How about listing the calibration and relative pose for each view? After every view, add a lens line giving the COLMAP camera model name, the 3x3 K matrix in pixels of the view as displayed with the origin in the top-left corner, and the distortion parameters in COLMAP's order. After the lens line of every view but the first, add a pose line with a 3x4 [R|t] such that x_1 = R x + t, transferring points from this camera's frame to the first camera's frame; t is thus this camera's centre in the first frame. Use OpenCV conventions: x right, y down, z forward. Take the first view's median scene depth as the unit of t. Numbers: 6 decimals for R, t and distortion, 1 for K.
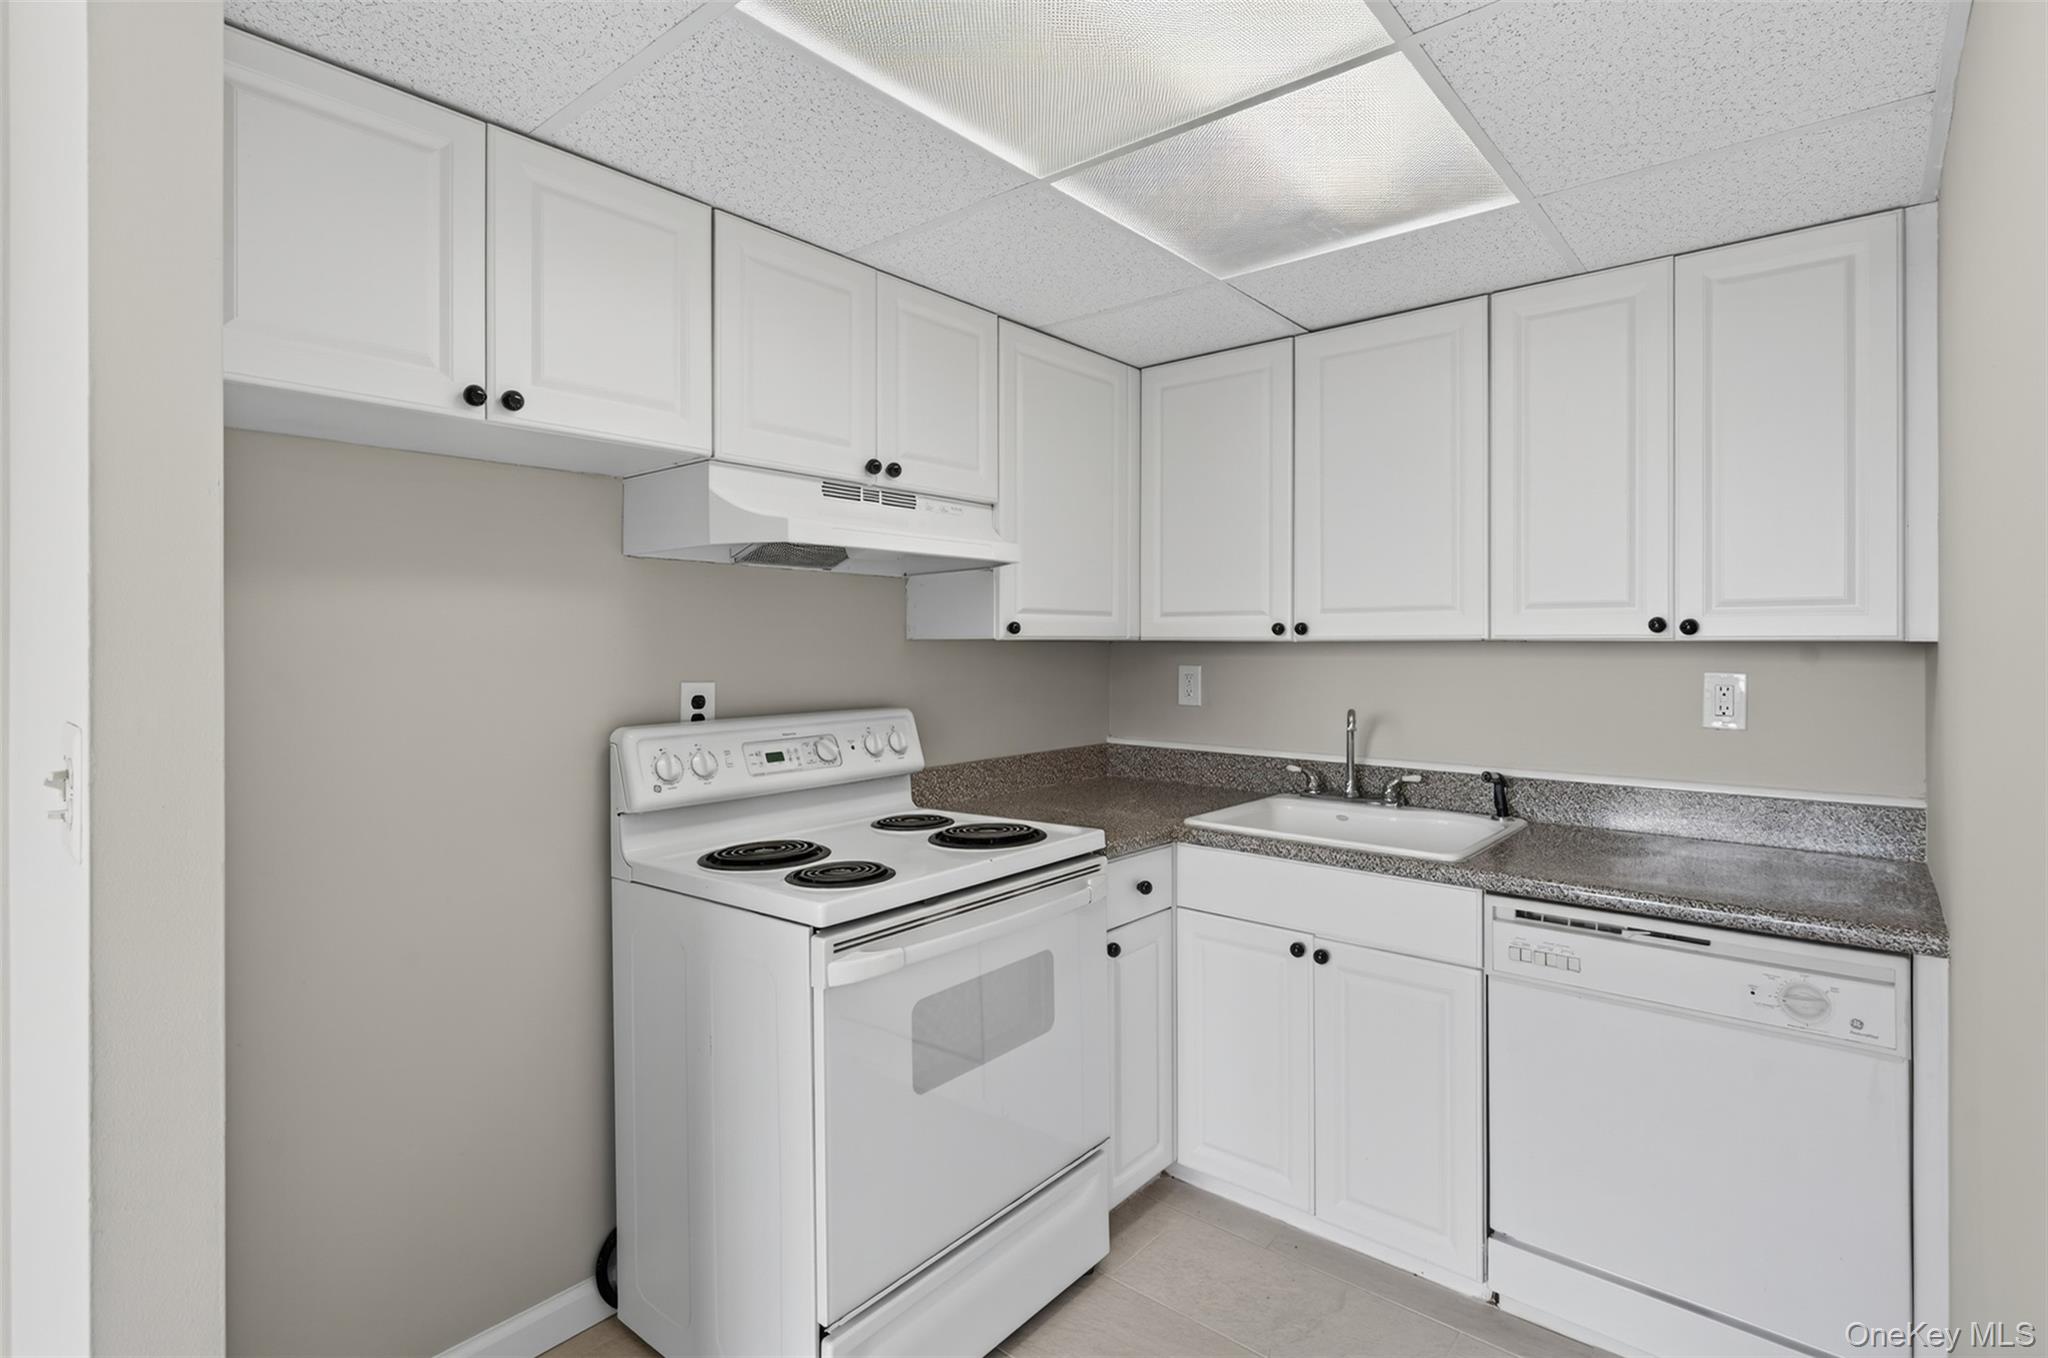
lens RADIAL K [[994.1, 0, 1026.1], [0, 994.1, 638.4], [0, 0, 1]] dist [0.001618, 0.000085]
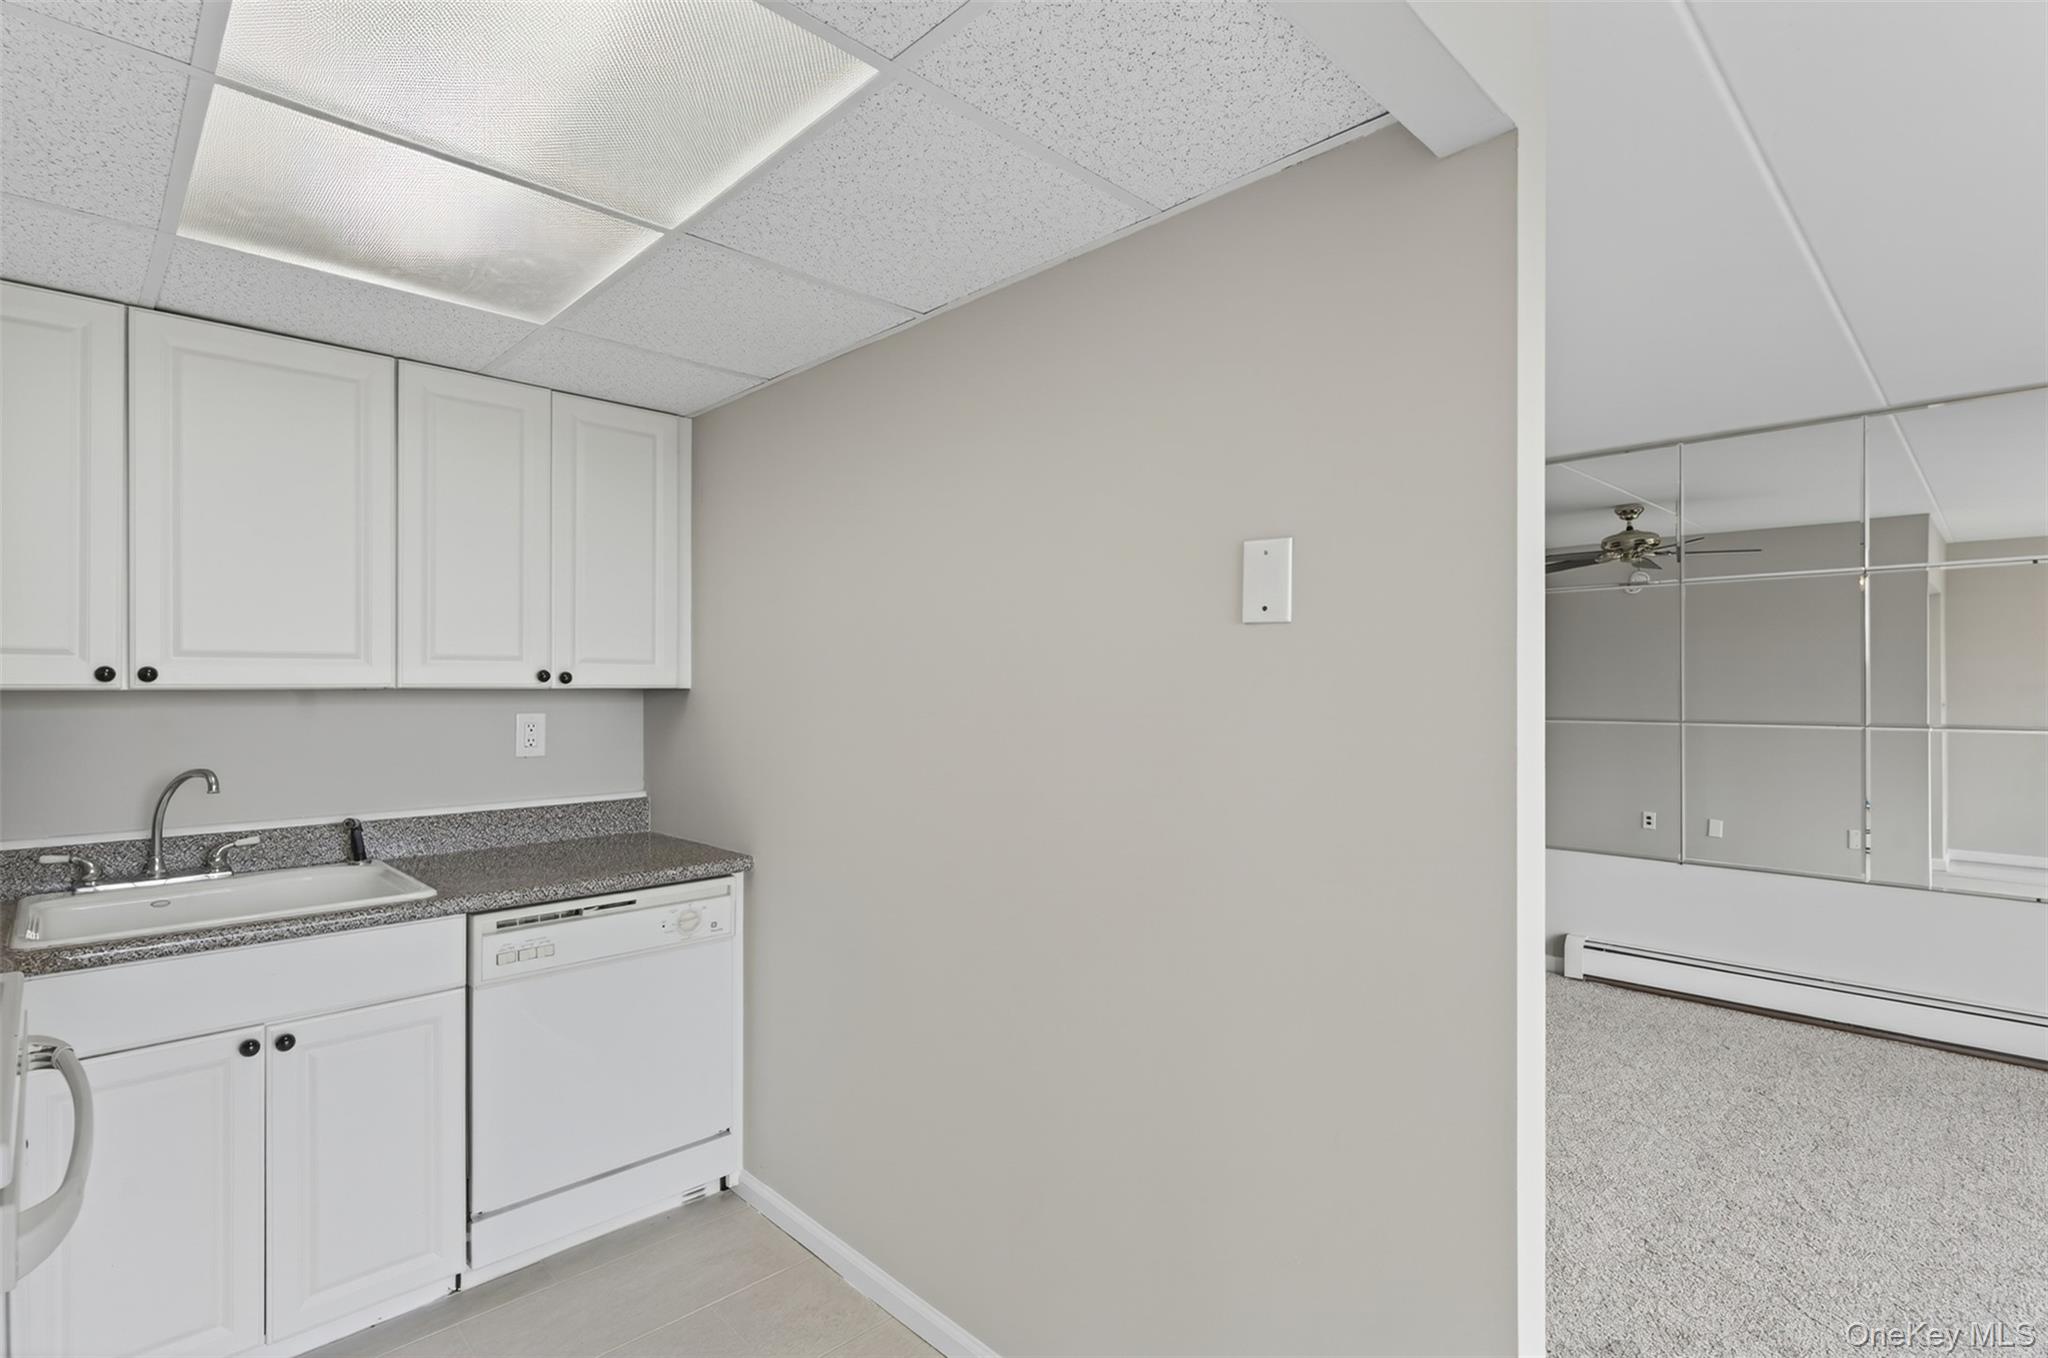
lens RADIAL K [[964.8, 0, 1024.0], [0, 964.8, 679.0], [0, 0, 1]] dist [0.001043, 0.000505]
pose [[0.099881, 0.007711, 0.994969, -0.495162], [-0.000588, 0.999970, -0.007690, -0.000493], [-0.994999, 0.000184, 0.099883, 0.248027]]
